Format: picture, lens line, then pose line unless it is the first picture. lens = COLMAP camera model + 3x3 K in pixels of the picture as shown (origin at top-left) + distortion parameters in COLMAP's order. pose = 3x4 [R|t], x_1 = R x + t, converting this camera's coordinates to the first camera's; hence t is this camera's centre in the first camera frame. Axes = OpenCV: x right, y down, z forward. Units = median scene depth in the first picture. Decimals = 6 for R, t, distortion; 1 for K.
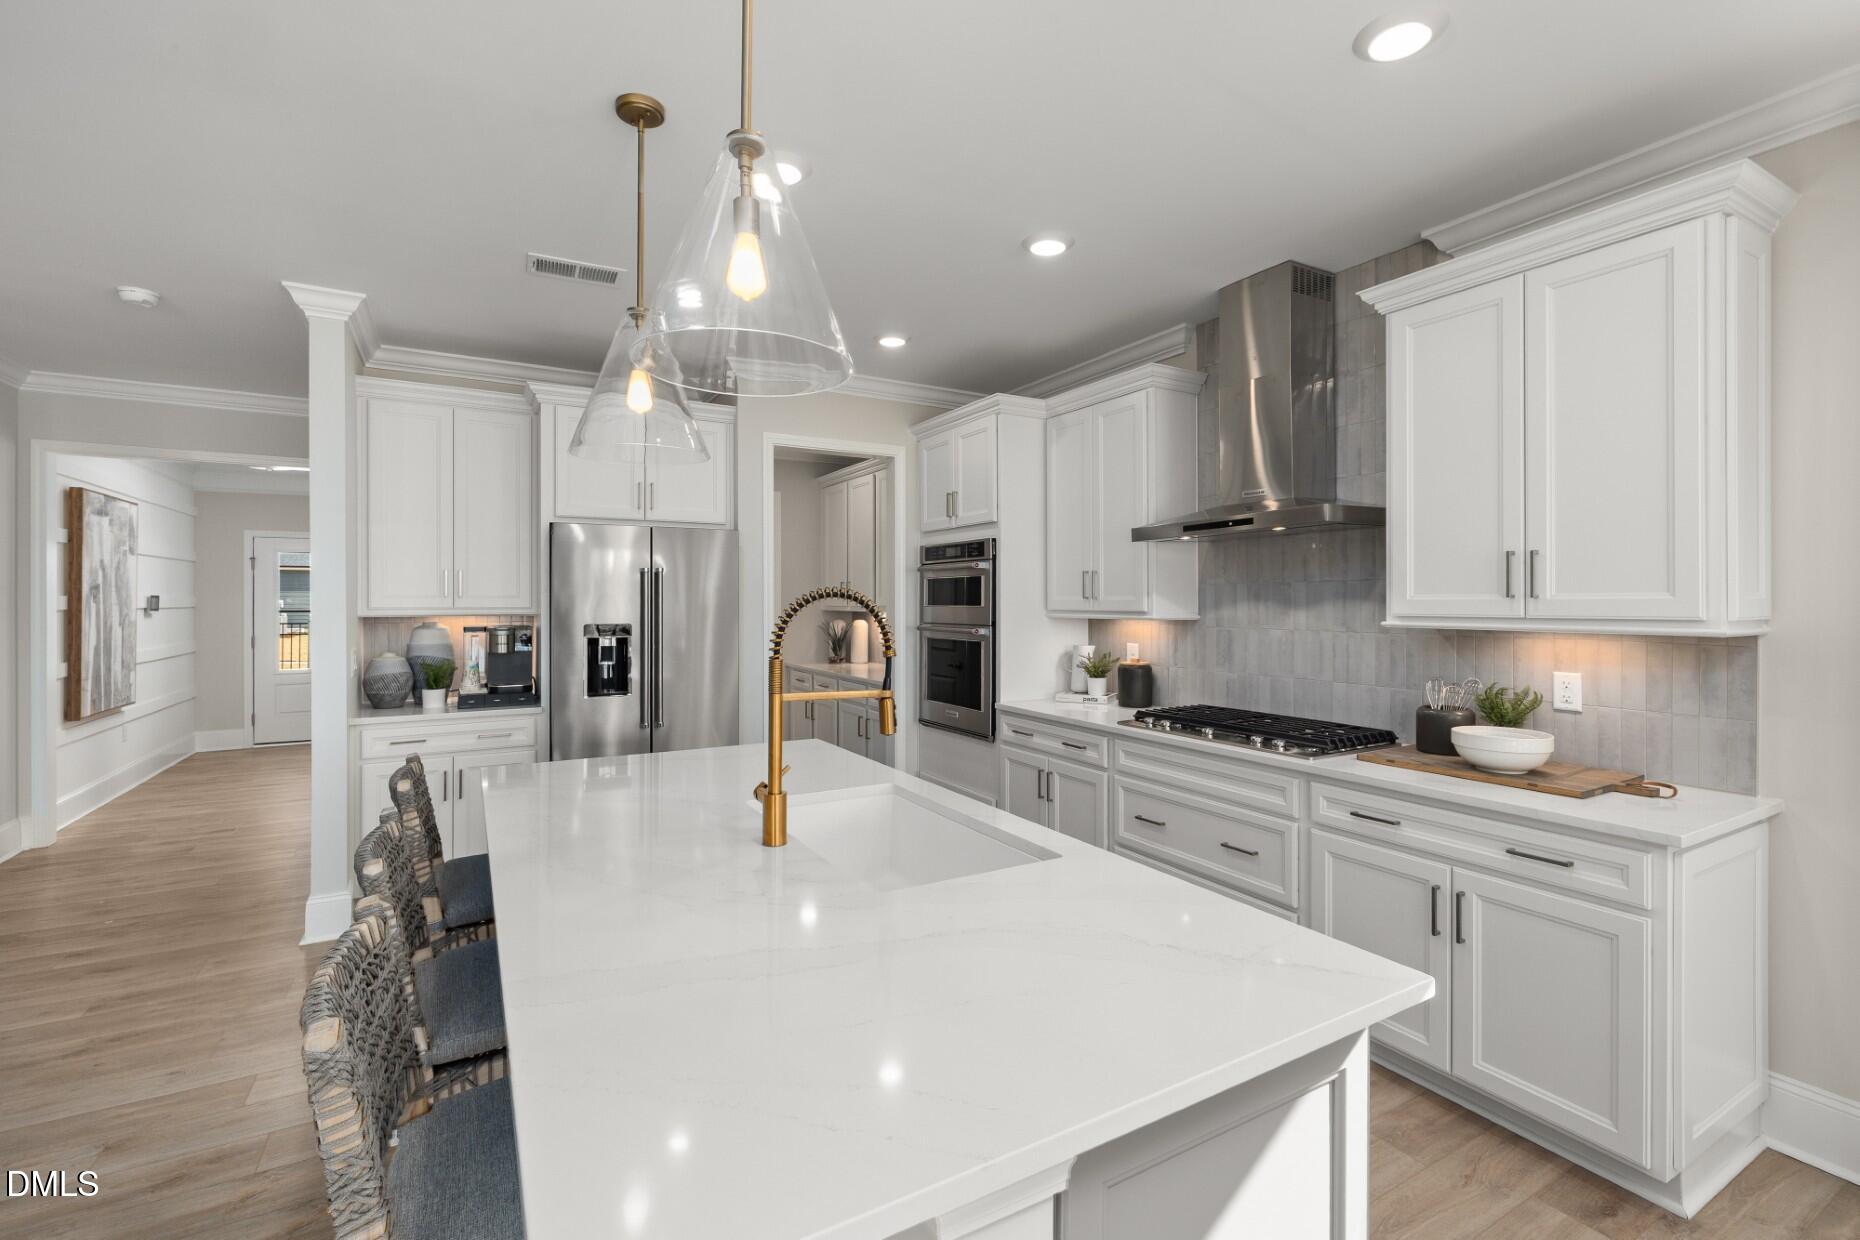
lens RADIAL K [[813.1, 0, 928.8], [0, 813.1, 601.1], [0, 0, 1]] dist [0.001118, 0.000129]
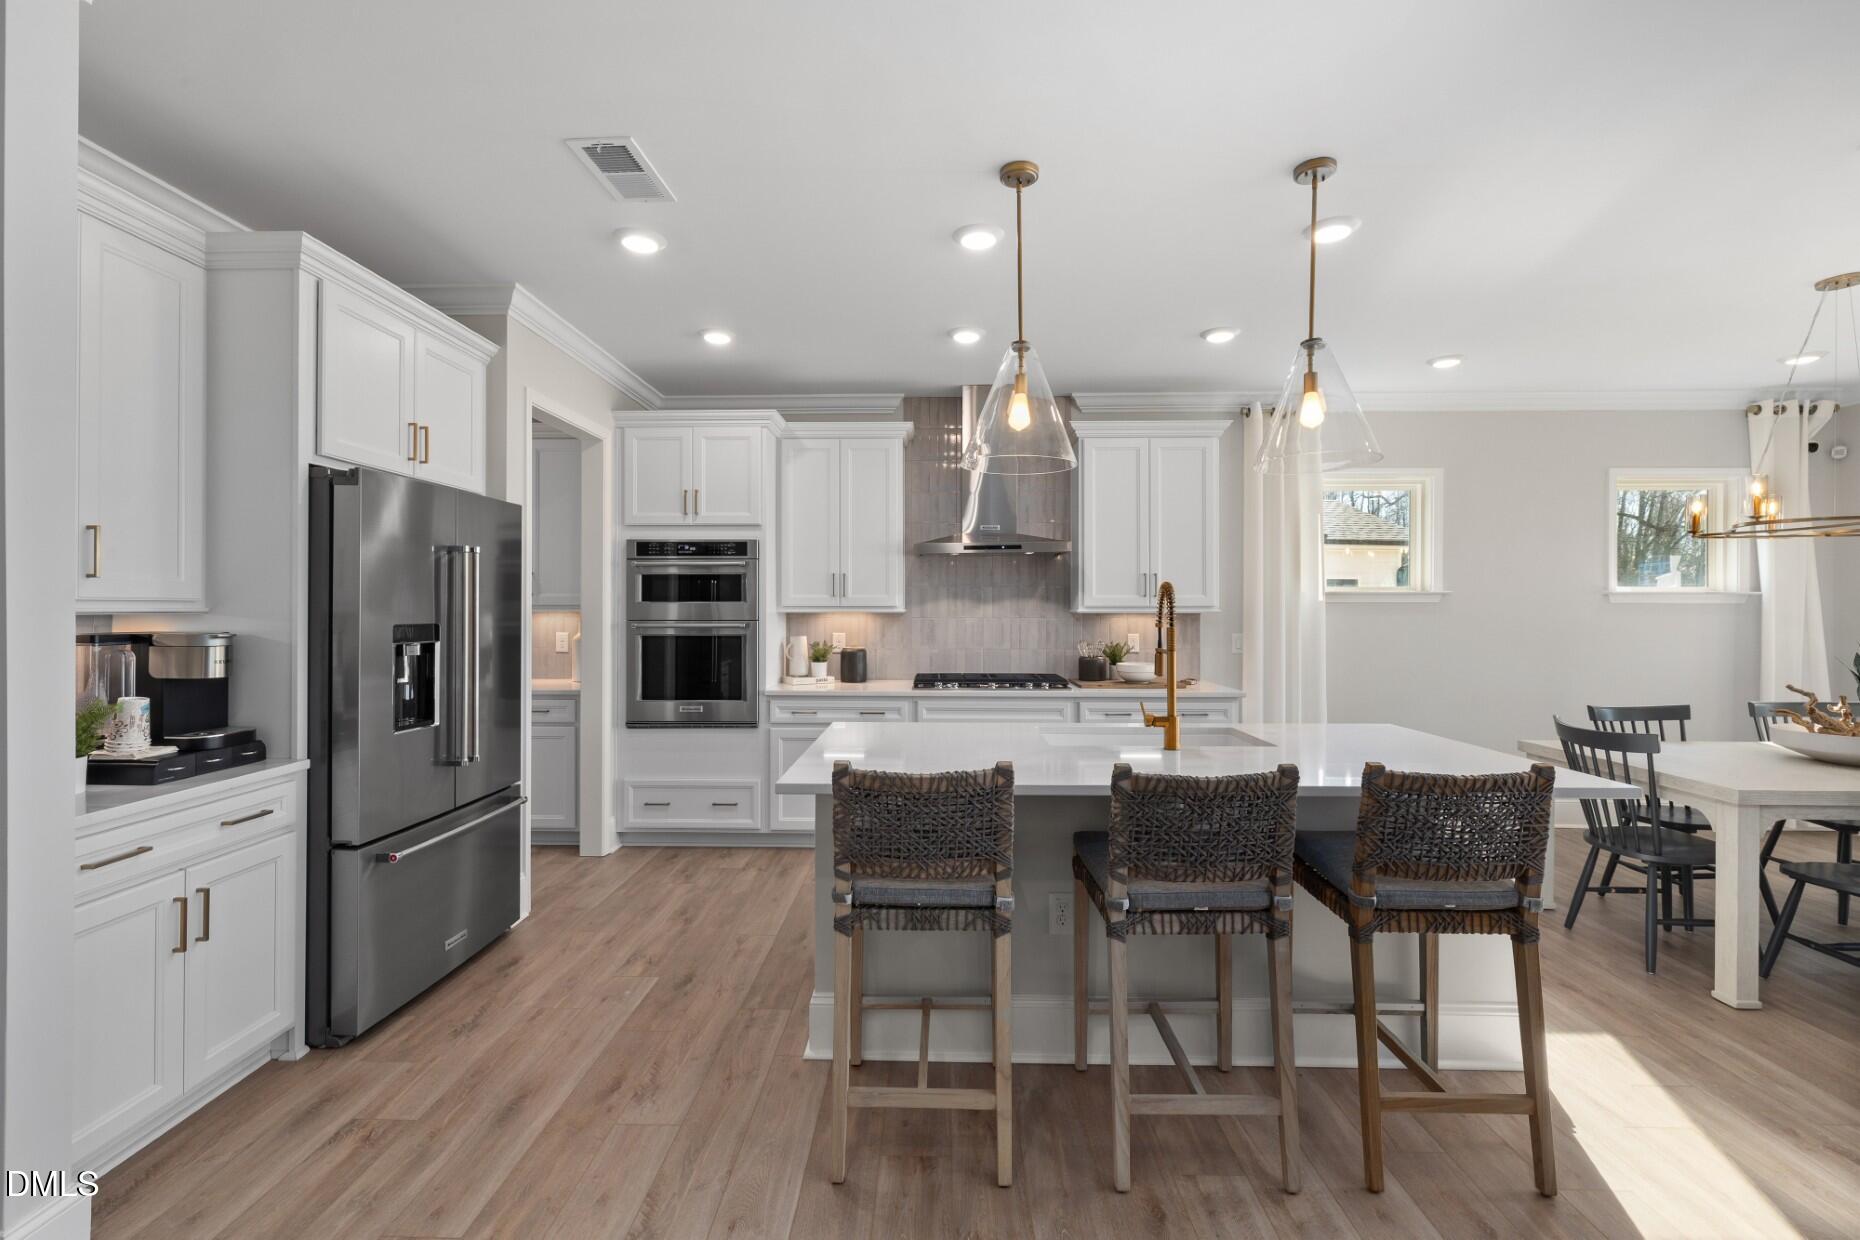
lens RADIAL K [[776.7, 0, 927.8], [0, 776.7, 605.6], [0, 0, 1]] dist [-0.000463, -0.000020]
pose [[0.512880, 0.002234, 0.858457, -0.749994], [-0.000674, 0.999997, -0.002200, 0.013723], [-0.858460, 0.000550, 0.512880, 0.291356]]
